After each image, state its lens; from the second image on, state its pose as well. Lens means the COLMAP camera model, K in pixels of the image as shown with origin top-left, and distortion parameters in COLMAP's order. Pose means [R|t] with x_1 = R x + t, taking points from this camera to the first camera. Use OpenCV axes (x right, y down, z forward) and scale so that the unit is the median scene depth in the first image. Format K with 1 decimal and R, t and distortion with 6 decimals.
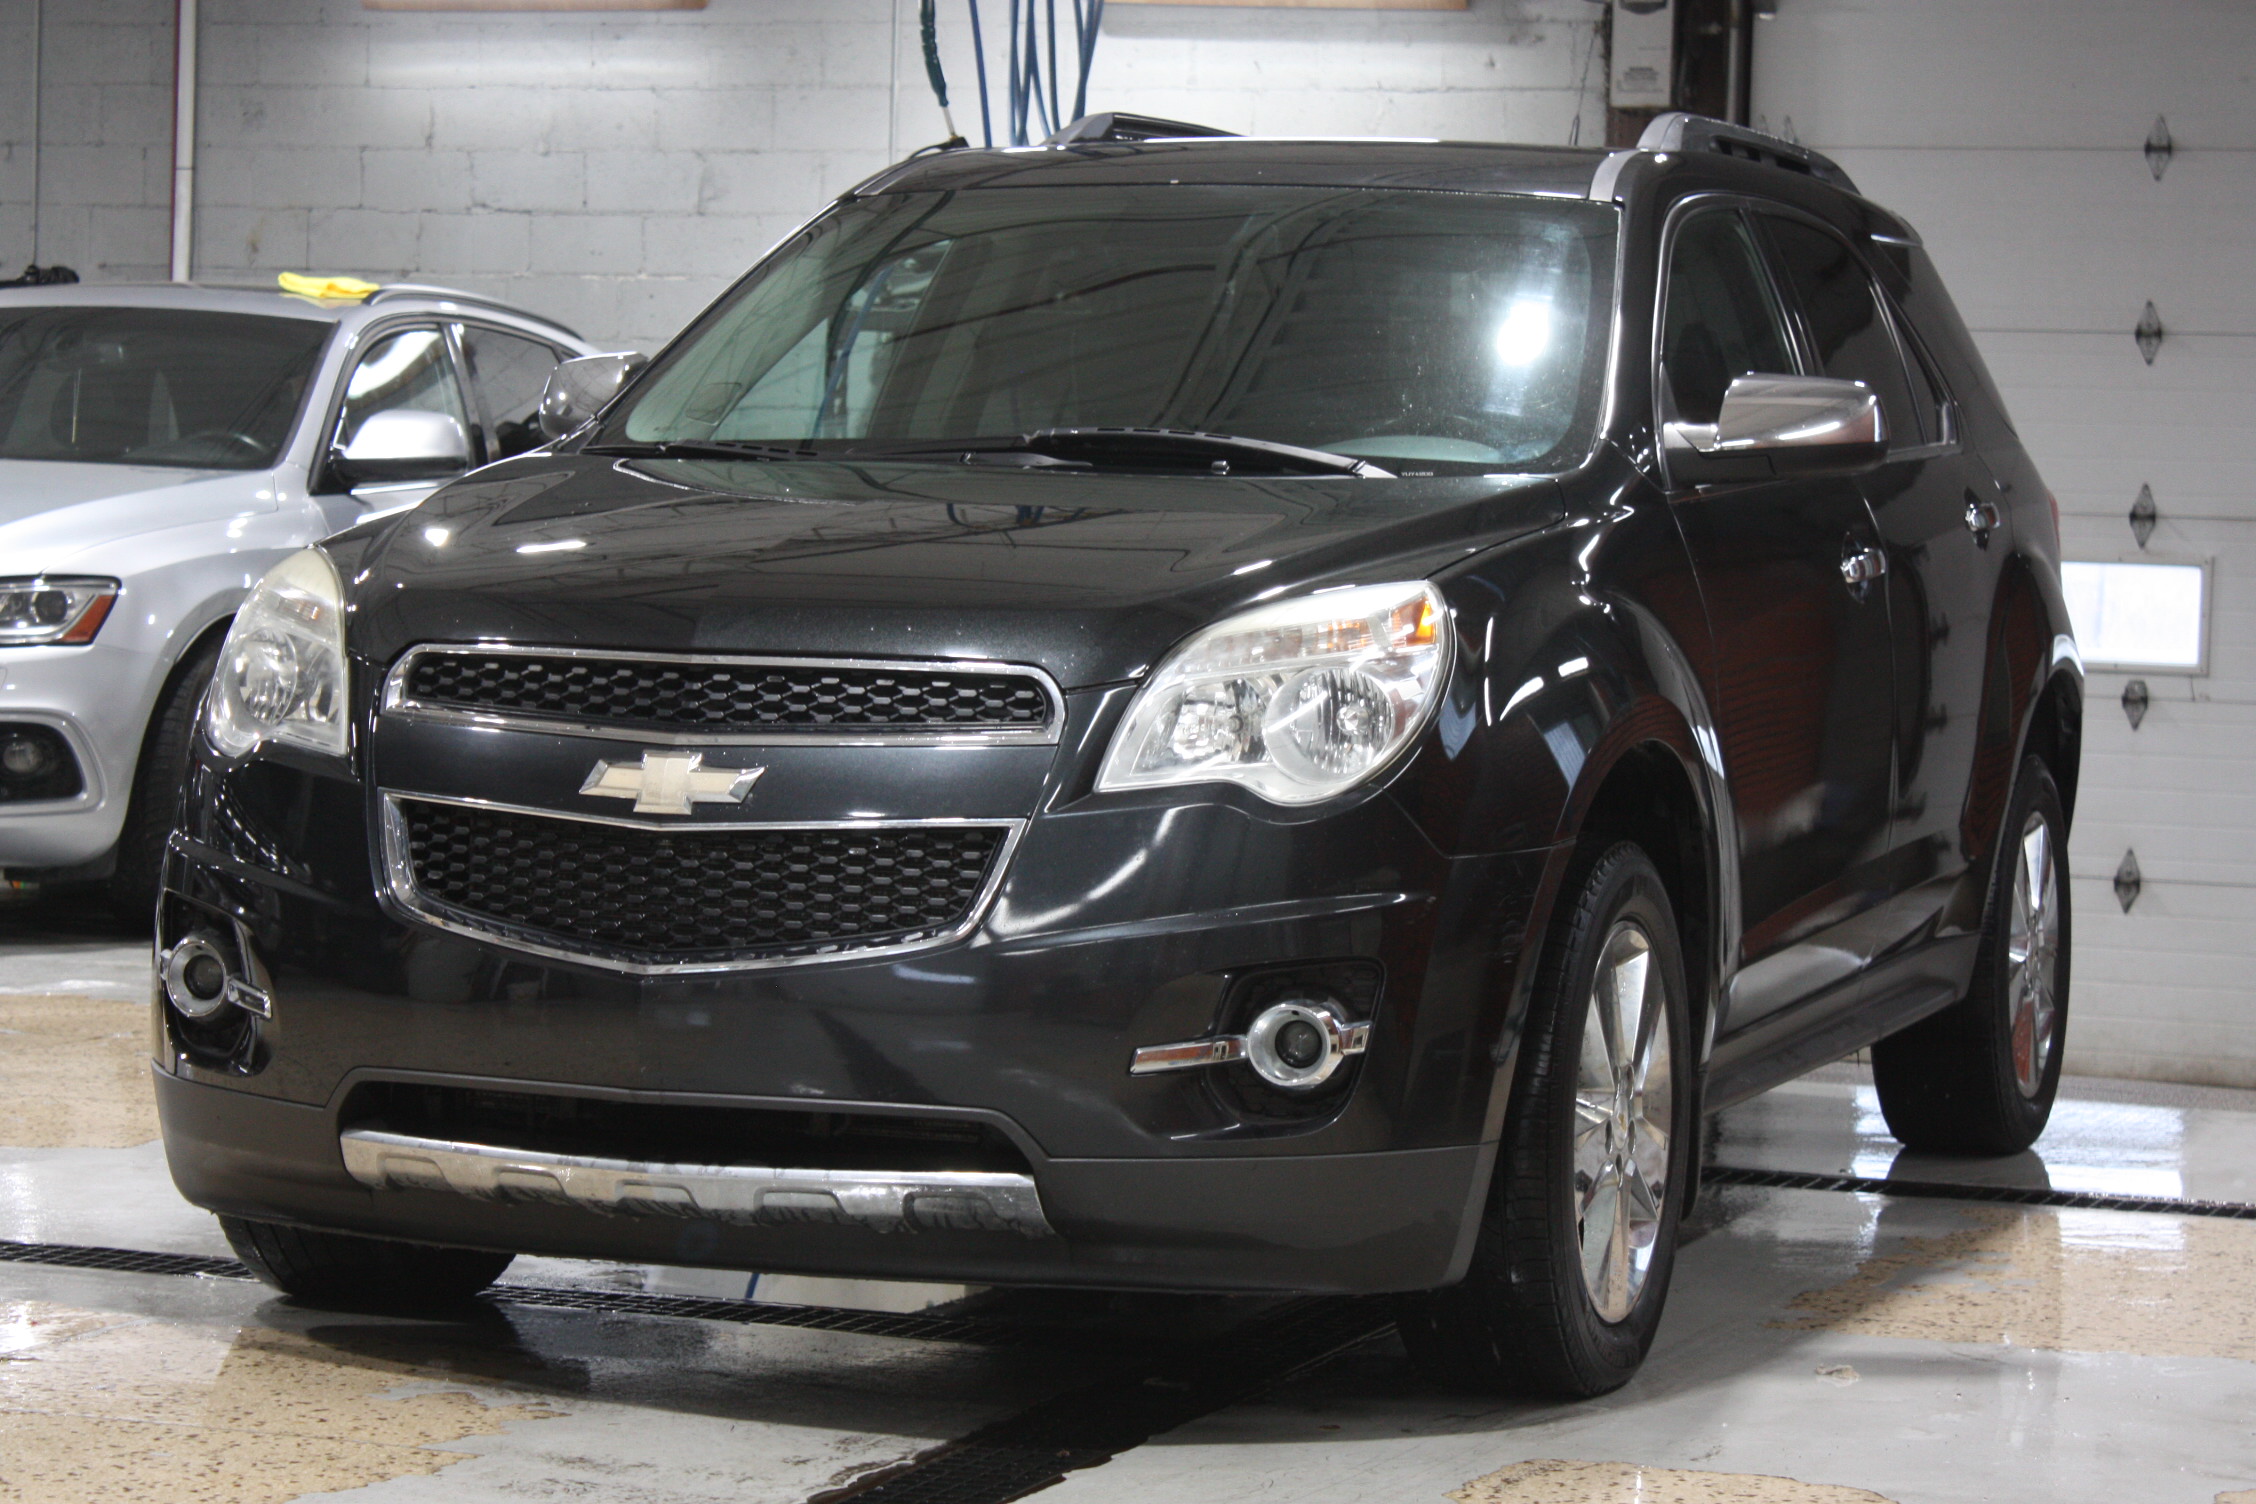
lens RADIAL K [[5675.1, 0, 1128.1], [0, 5675.1, 755.8], [0, 0, 1]] dist [0.201198, 0.000000]
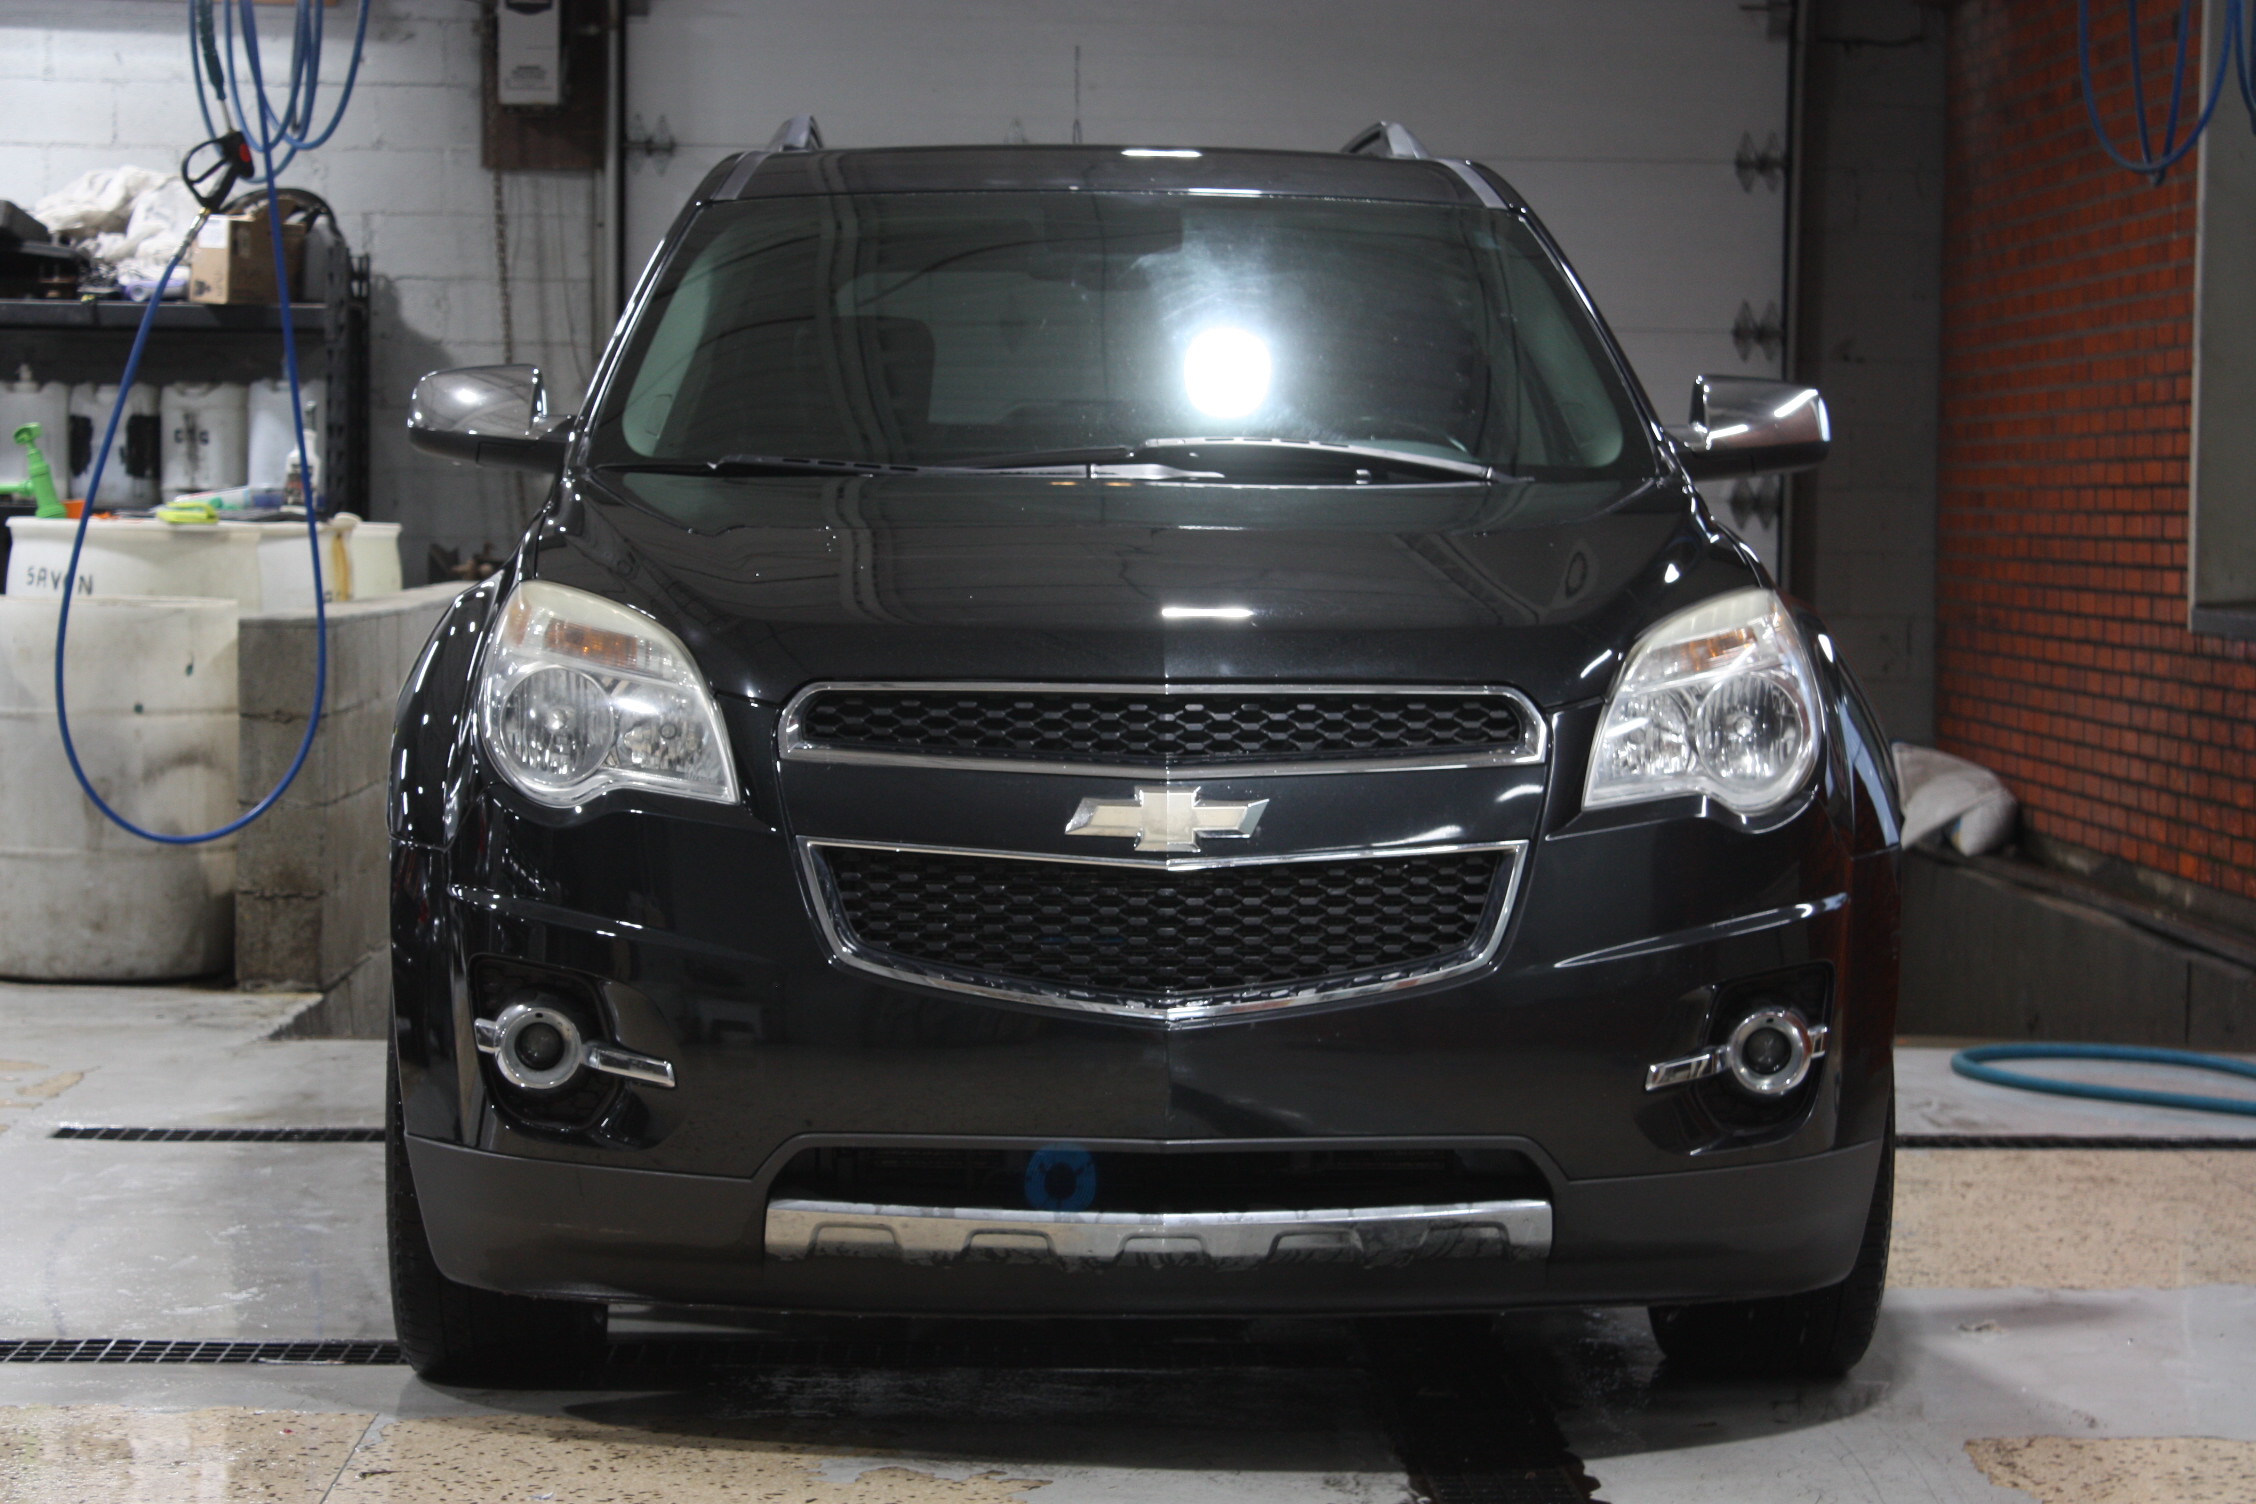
lens RADIAL K [[5330.3, 0, 1128.1], [0, 5330.3, 747.2], [0, 0, 1]] dist [-0.008449, 0.000000]
pose [[0.915232, -0.036543, 0.401266, -0.436095], [0.033060, 0.999332, 0.015604, -0.021077], [-0.401568, -0.001015, 0.915829, 0.171489]]
